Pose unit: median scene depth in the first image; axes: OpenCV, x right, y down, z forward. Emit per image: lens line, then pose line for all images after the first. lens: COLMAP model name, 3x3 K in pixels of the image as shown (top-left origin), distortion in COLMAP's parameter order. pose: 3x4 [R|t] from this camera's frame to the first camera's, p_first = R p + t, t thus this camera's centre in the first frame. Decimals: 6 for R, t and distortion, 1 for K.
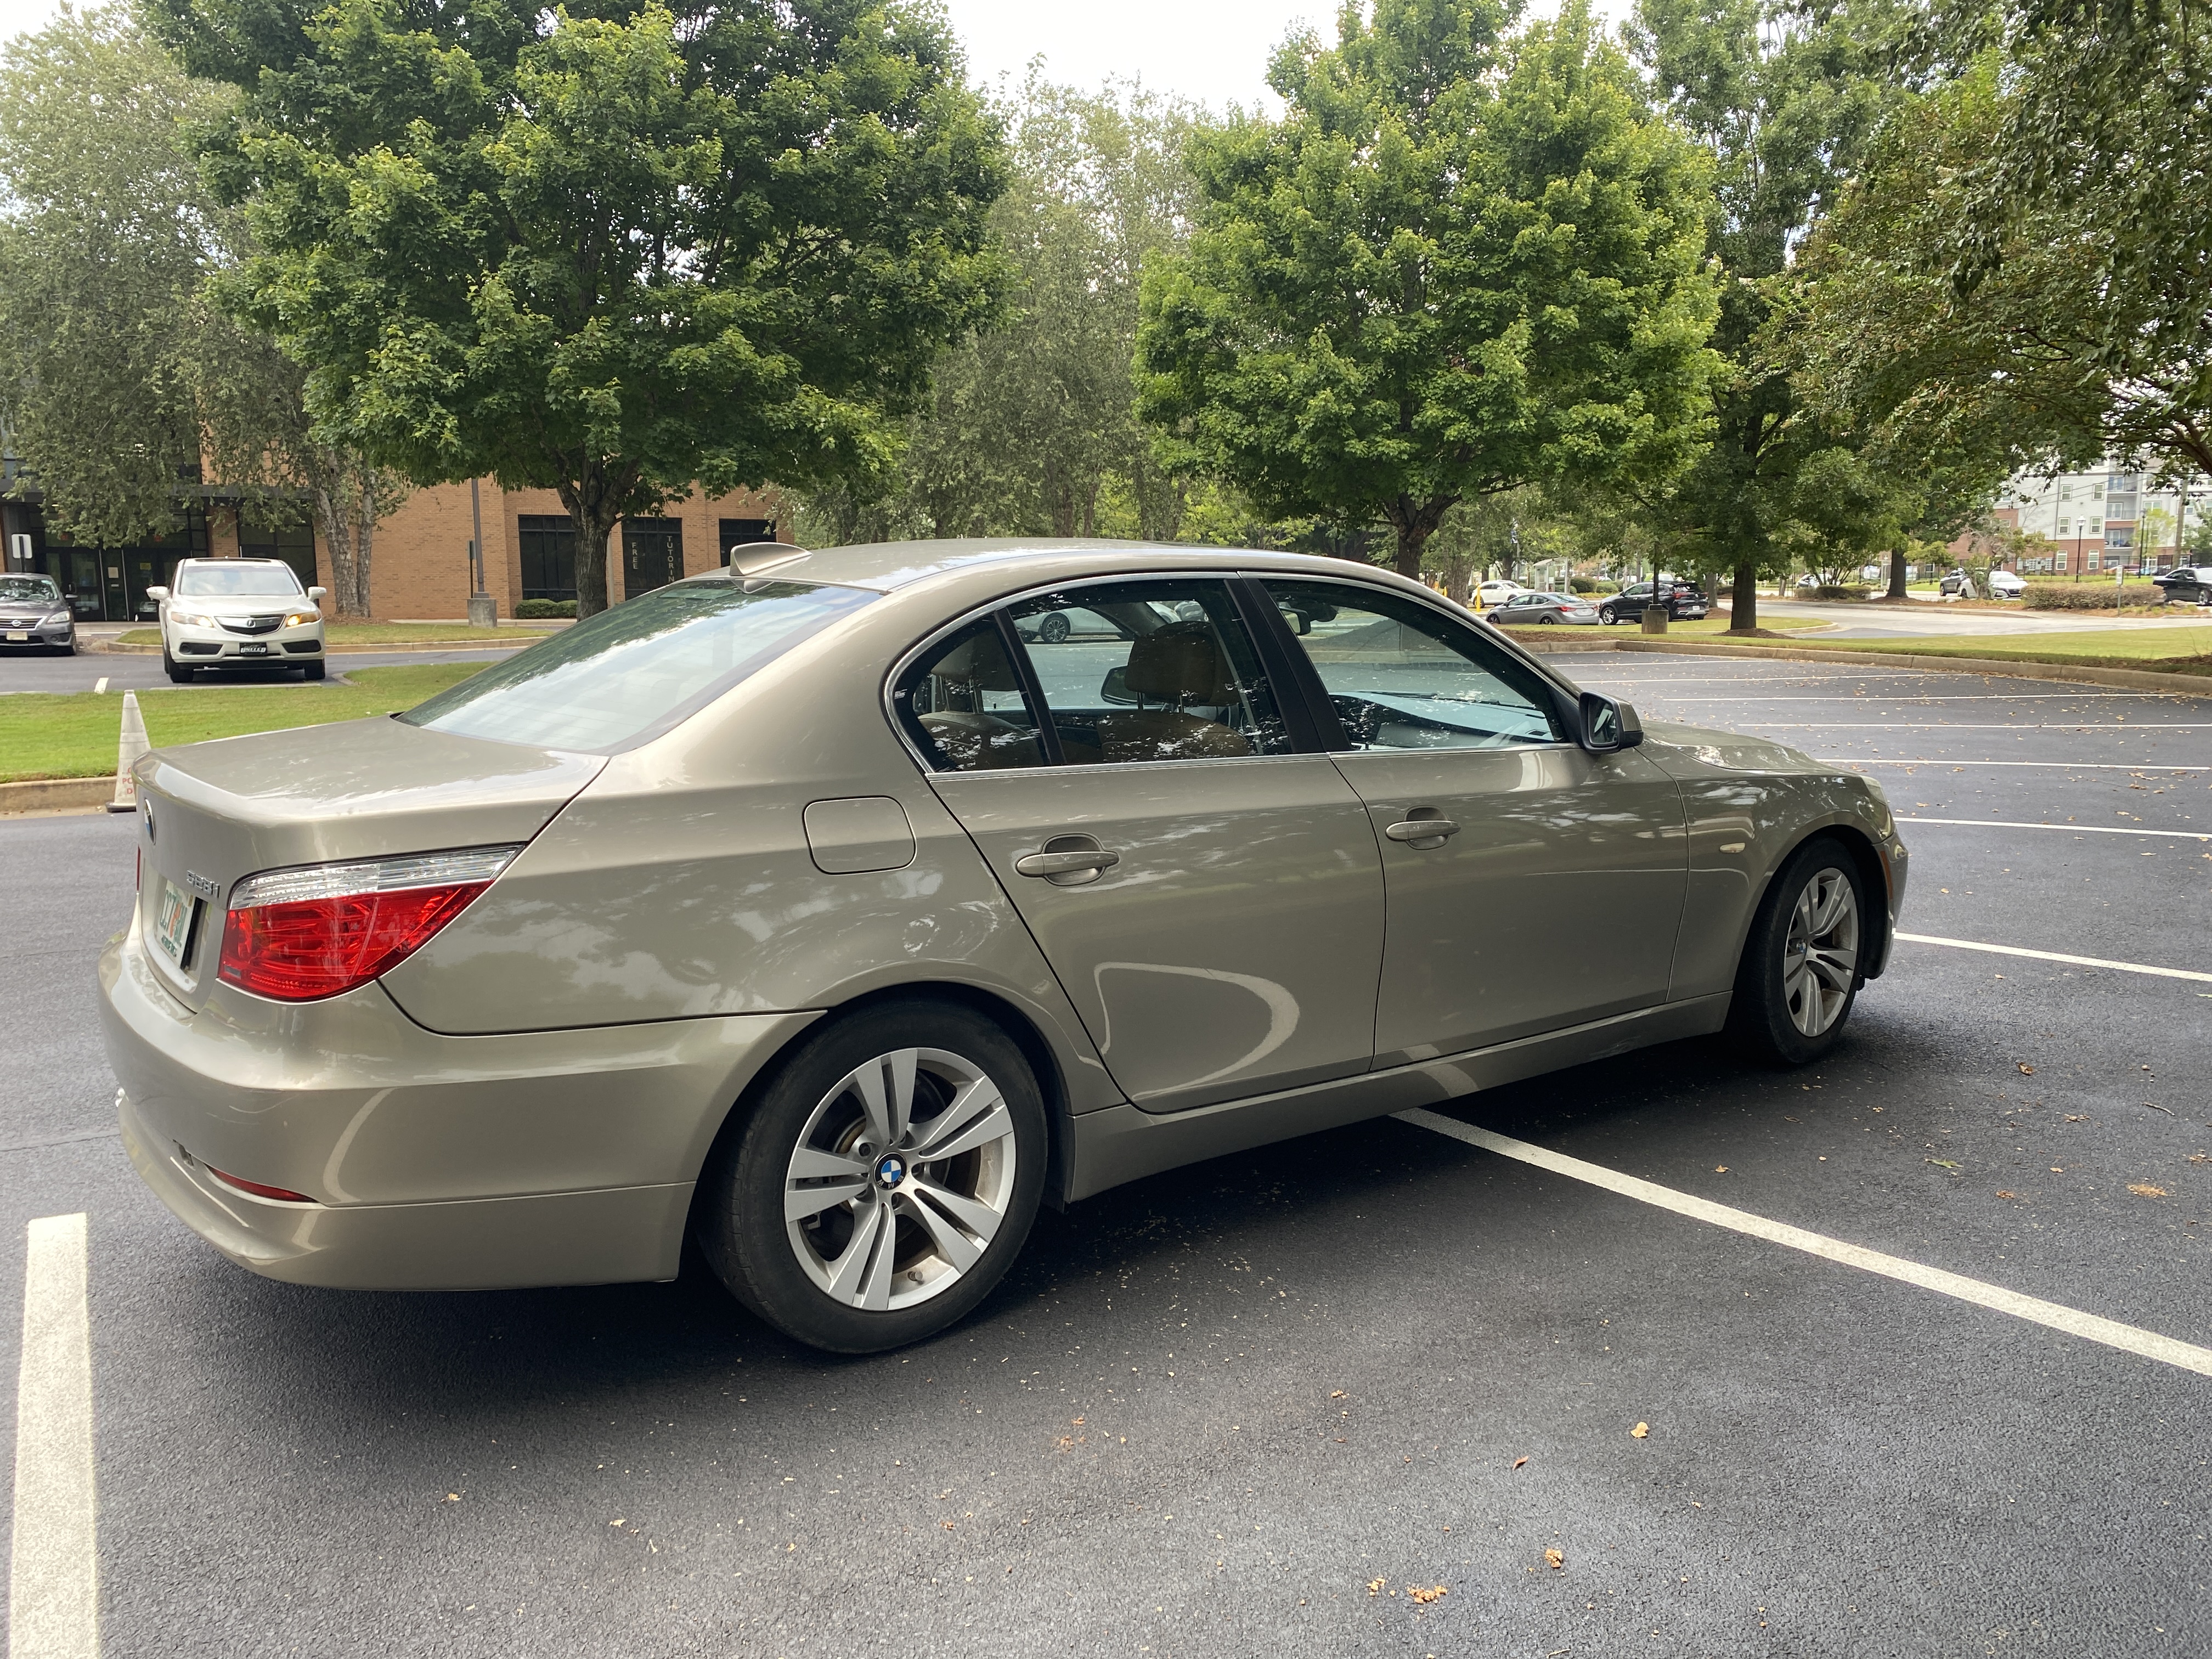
lens RADIAL K [[1680.7, 0, 1095.8], [0, 1680.7, 839.5], [0, 0, 1]] dist [-0.001346, -0.009507]
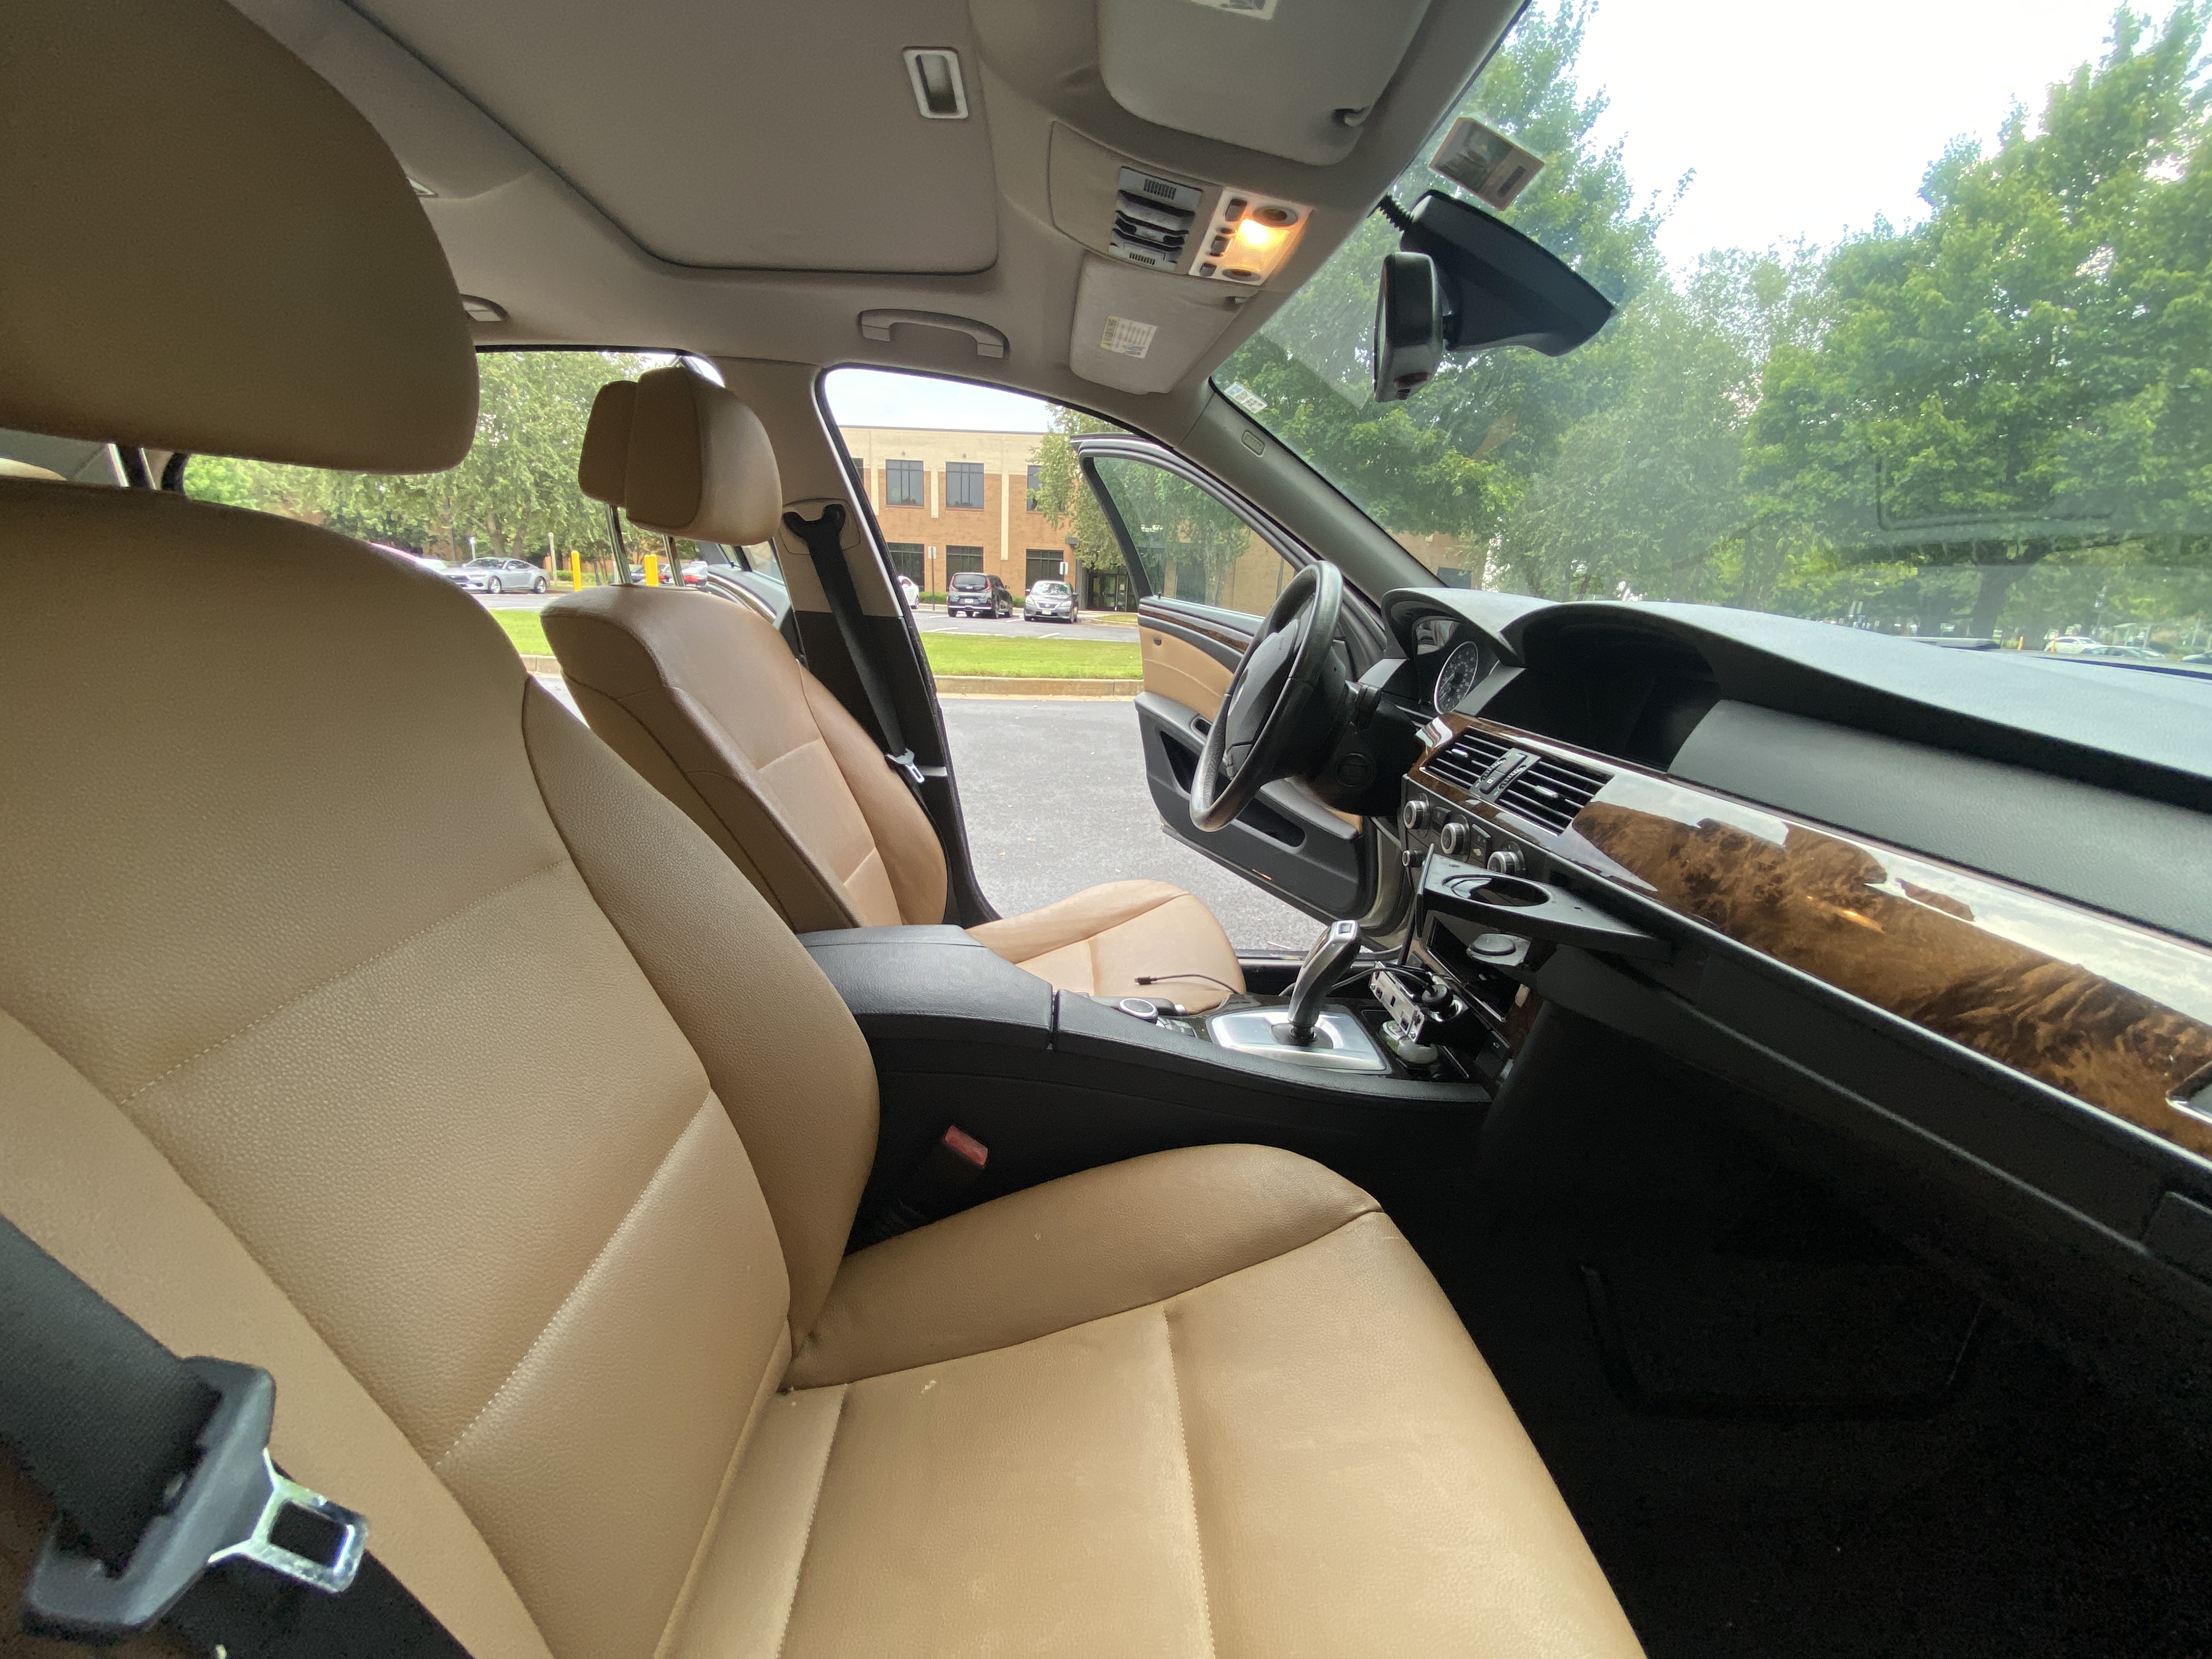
lens RADIAL K [[898.1, 0, 1120.5], [0, 898.1, 827.3], [0, 0, 1]] dist [0.014932, -0.017763]
pose [[0.839753, 0.167808, -0.516387, 0.029618], [-0.122158, 0.985051, 0.121455, -0.012623], [0.529048, -0.038912, 0.847699, 0.156785]]
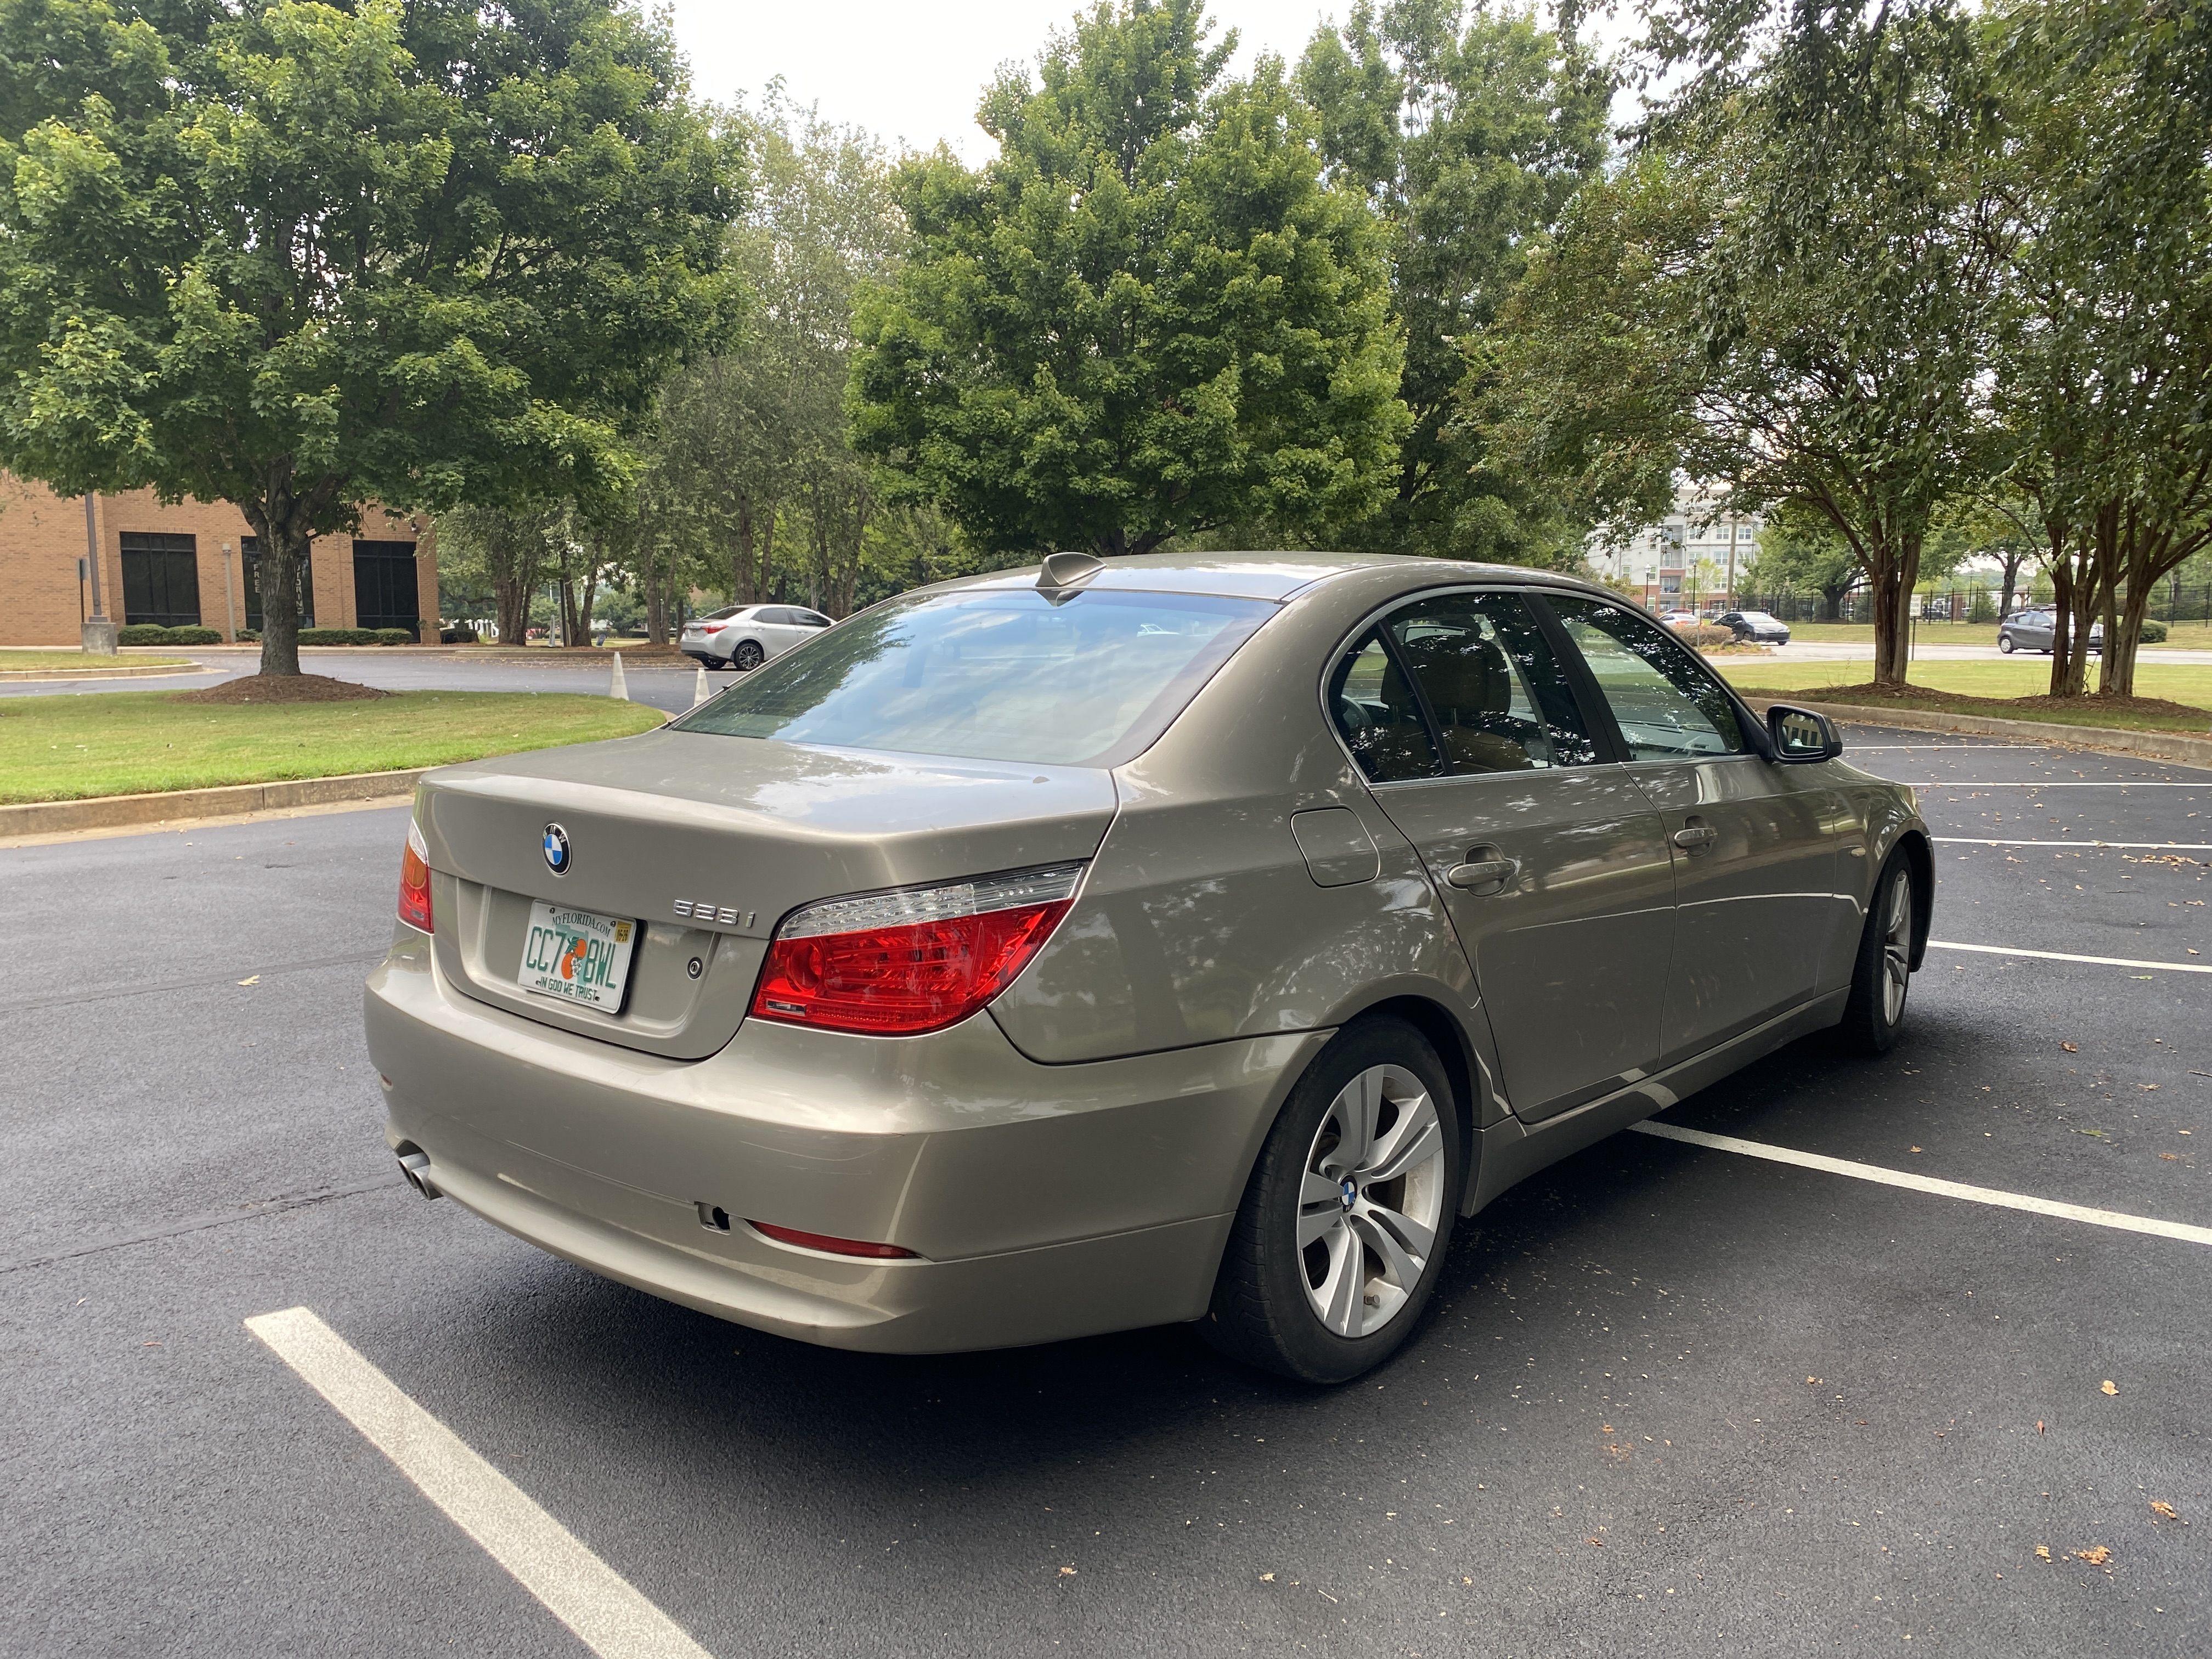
lens RADIAL K [[1694.9, 0, 1092.2], [0, 1694.9, 803.1], [0, 0, 1]] dist [0.027329, -0.051472]
pose [[0.977690, -0.011411, 0.209745, -0.055307], [0.020335, 0.998975, -0.040442, 0.000937], [-0.209068, 0.043805, 0.976919, 0.006672]]
